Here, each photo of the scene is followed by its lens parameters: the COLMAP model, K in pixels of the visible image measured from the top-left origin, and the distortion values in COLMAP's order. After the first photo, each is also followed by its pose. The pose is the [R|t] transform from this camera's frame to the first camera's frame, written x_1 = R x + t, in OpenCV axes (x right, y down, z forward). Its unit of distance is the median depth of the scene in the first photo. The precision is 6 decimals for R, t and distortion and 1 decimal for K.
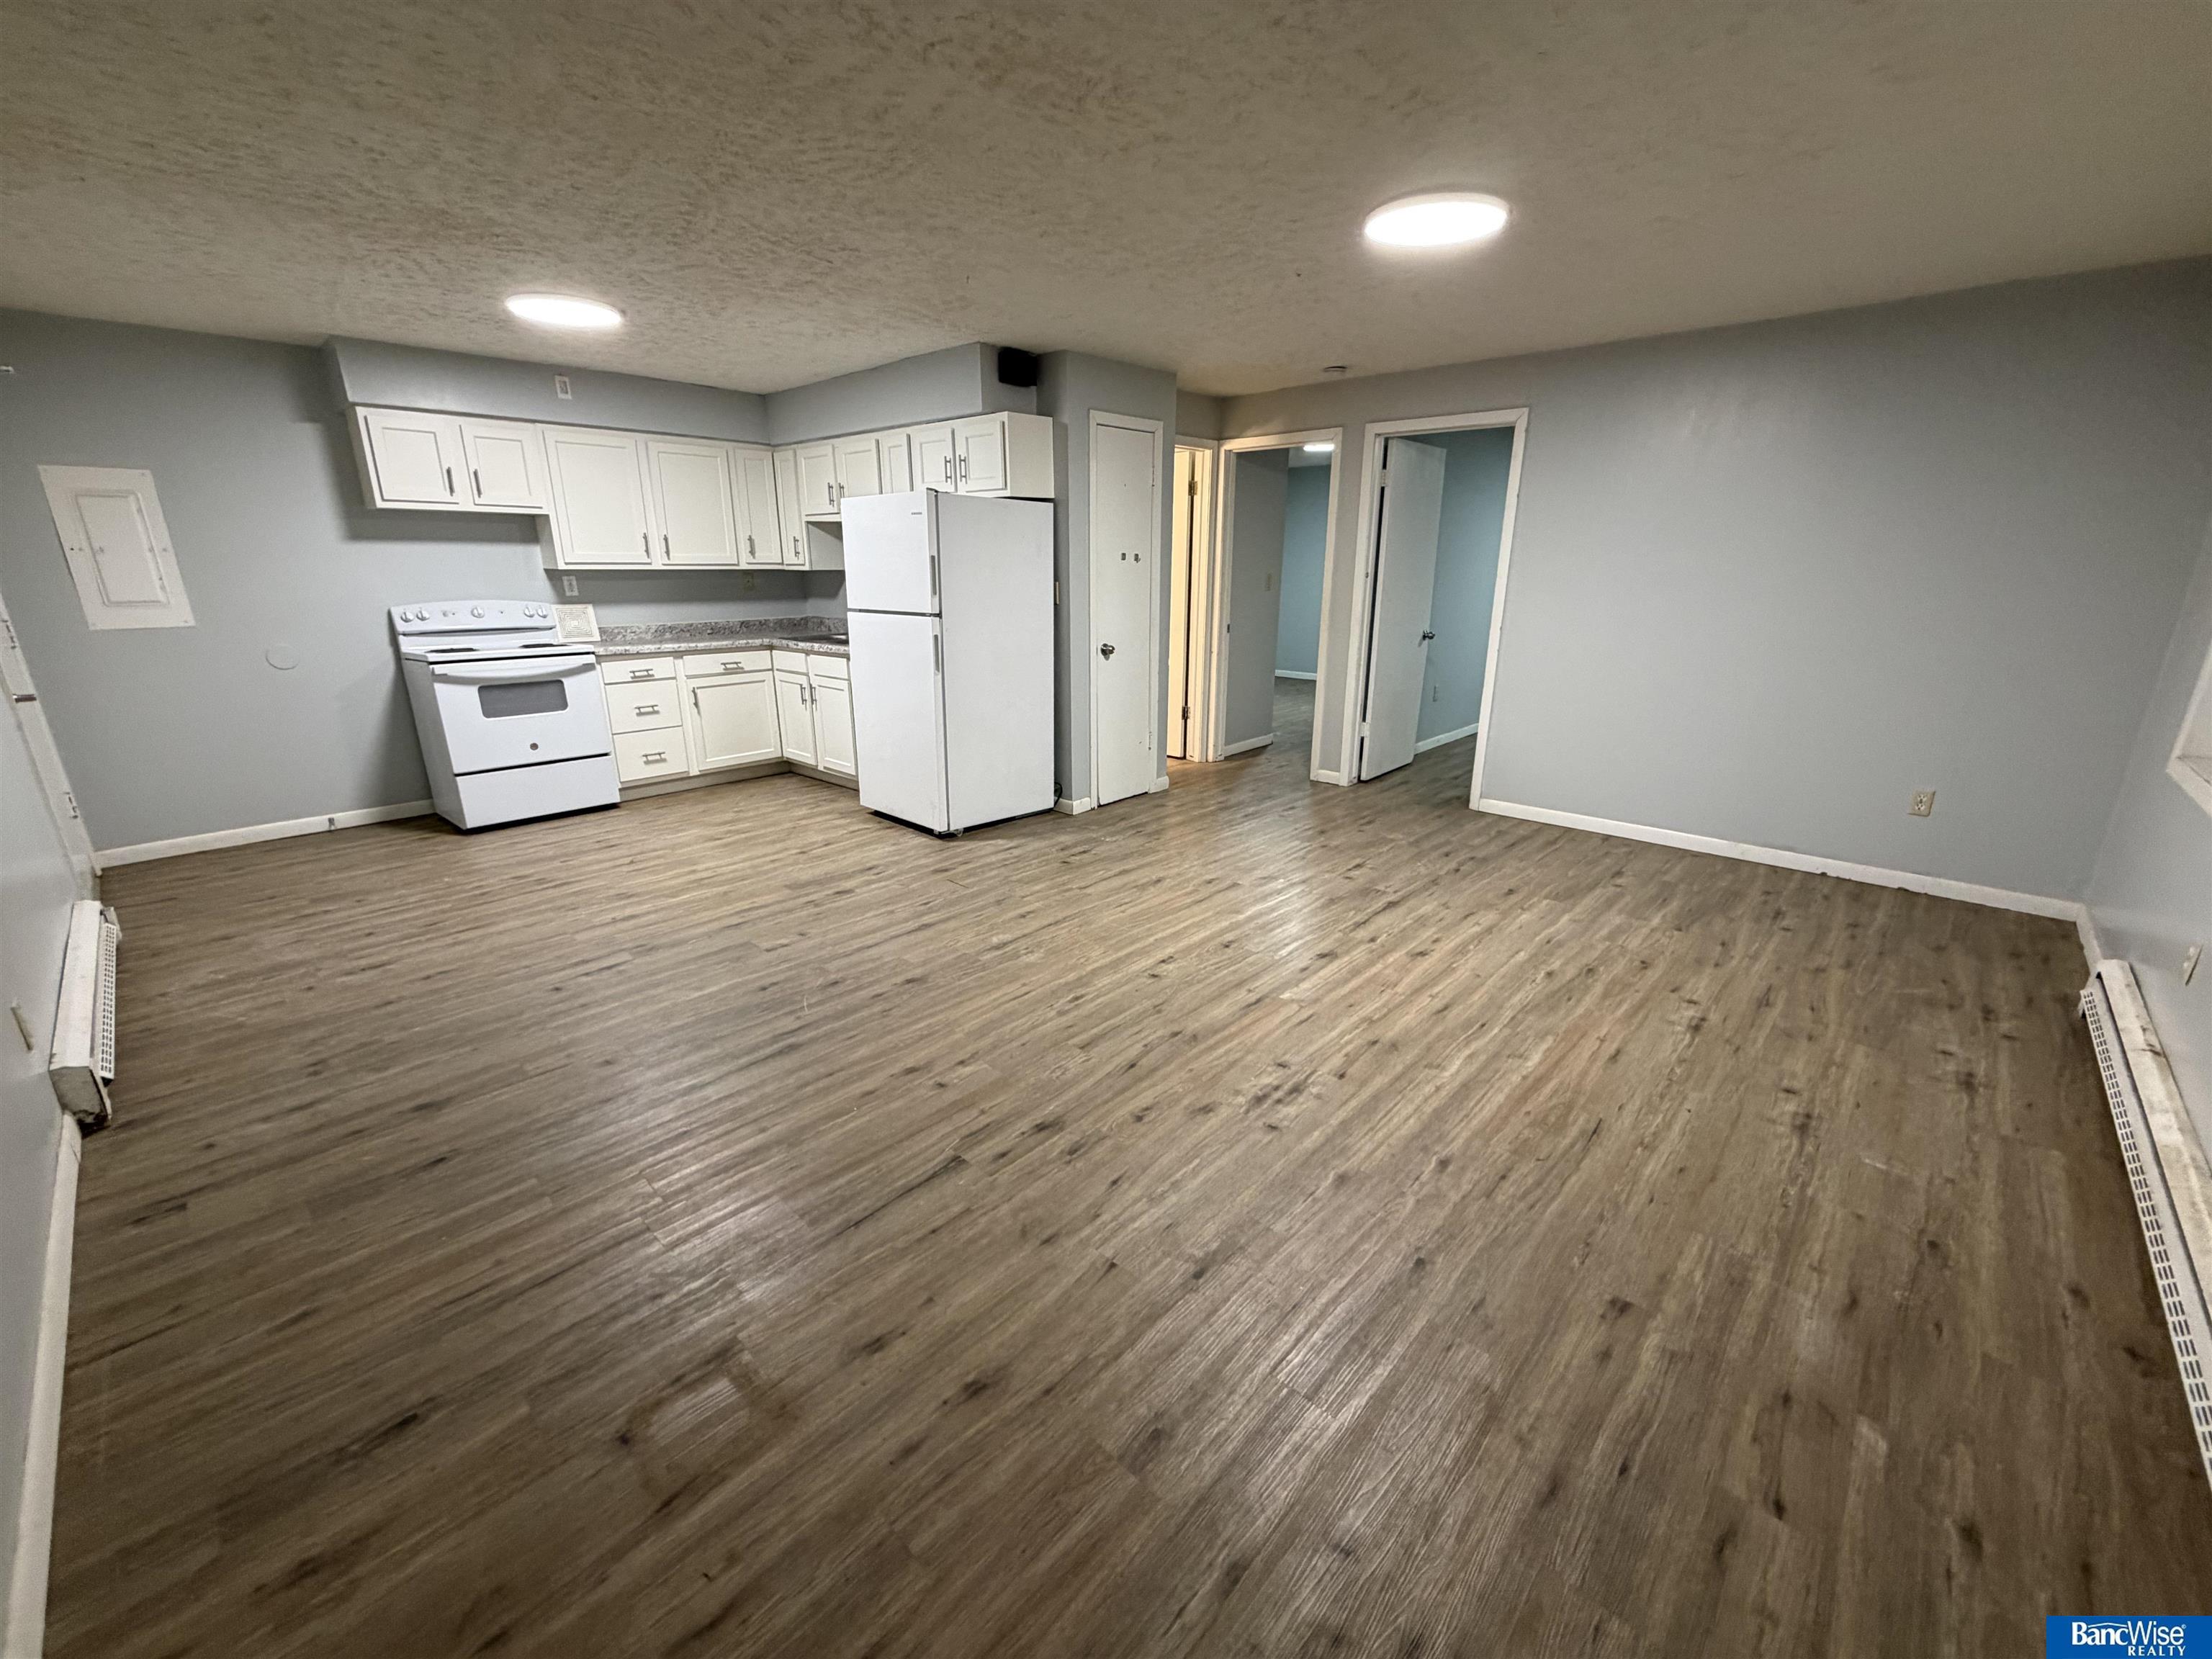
lens RADIAL K [[883.1, 0, 1102.4], [0, 883.1, 830.5], [0, 0, 1]] dist [-0.001674, 0.001184]
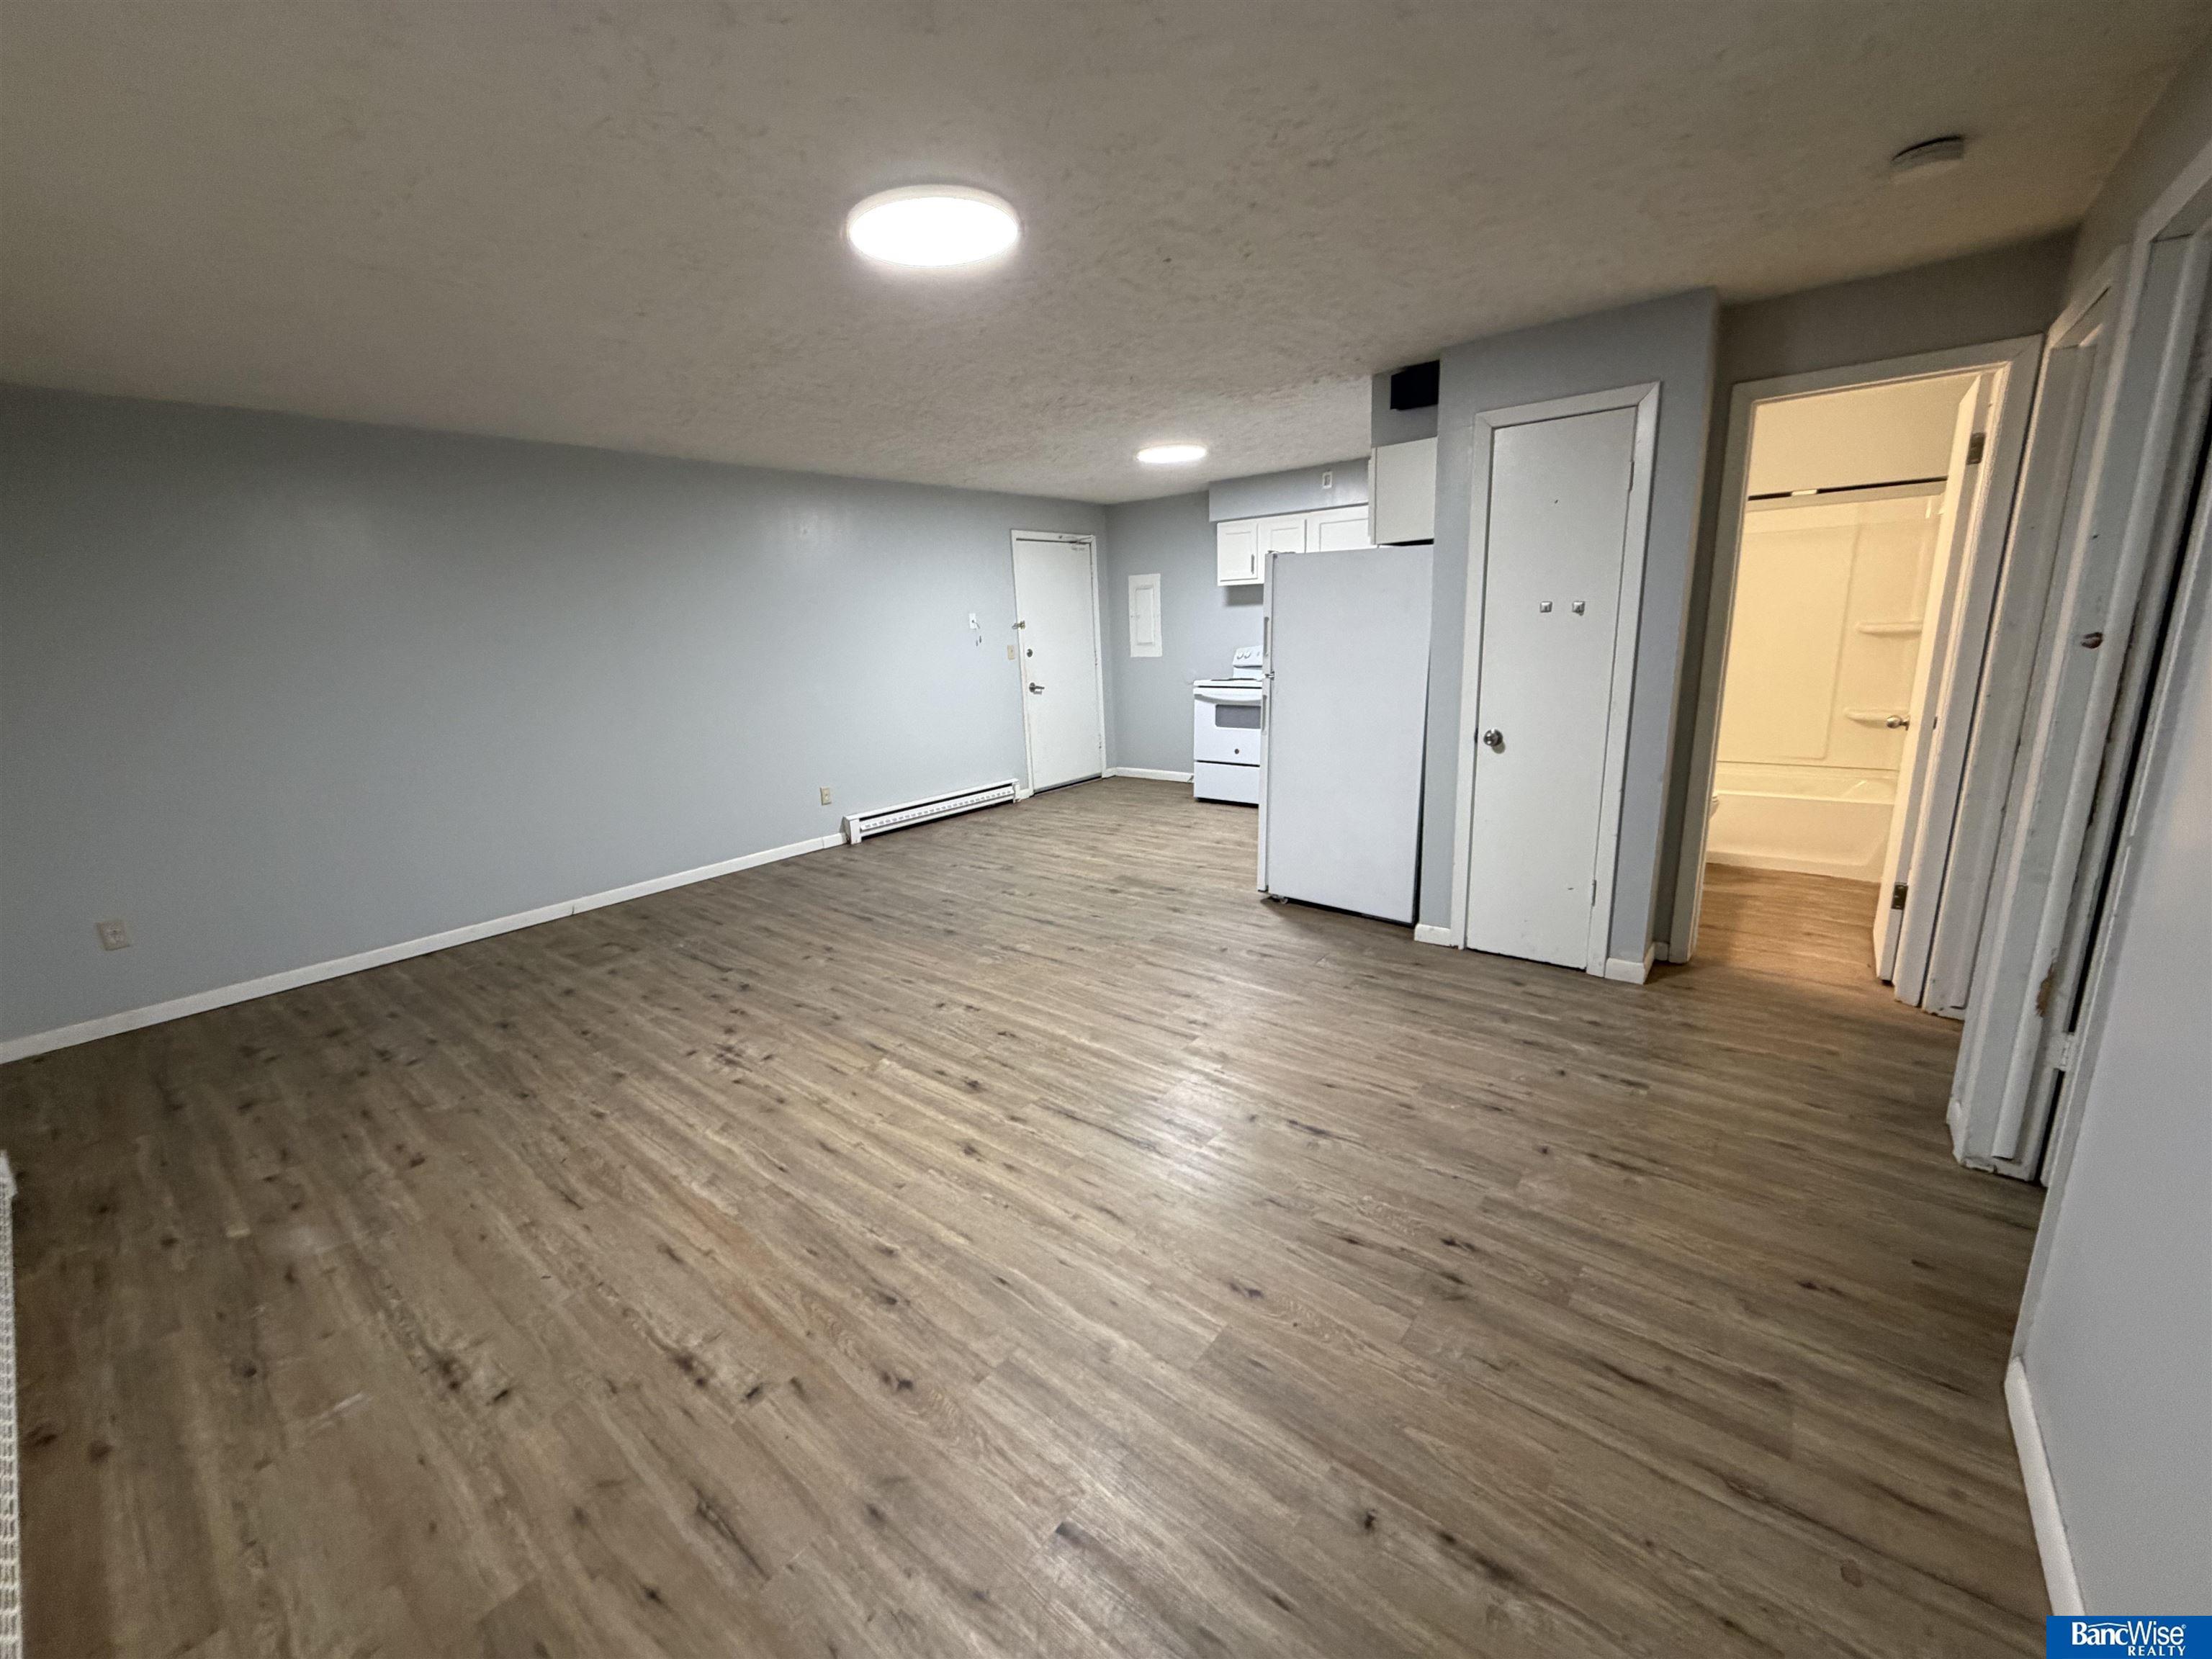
lens RADIAL K [[883.1, 0, 1099.4], [0, 883.1, 833.5], [0, 0, 1]] dist [-0.001674, 0.001184]
pose [[0.072258, 0.234553, -0.969414, 1.076840], [-0.251830, 0.944753, 0.209816, -0.316944], [0.965070, 0.228967, 0.127334, 0.975402]]
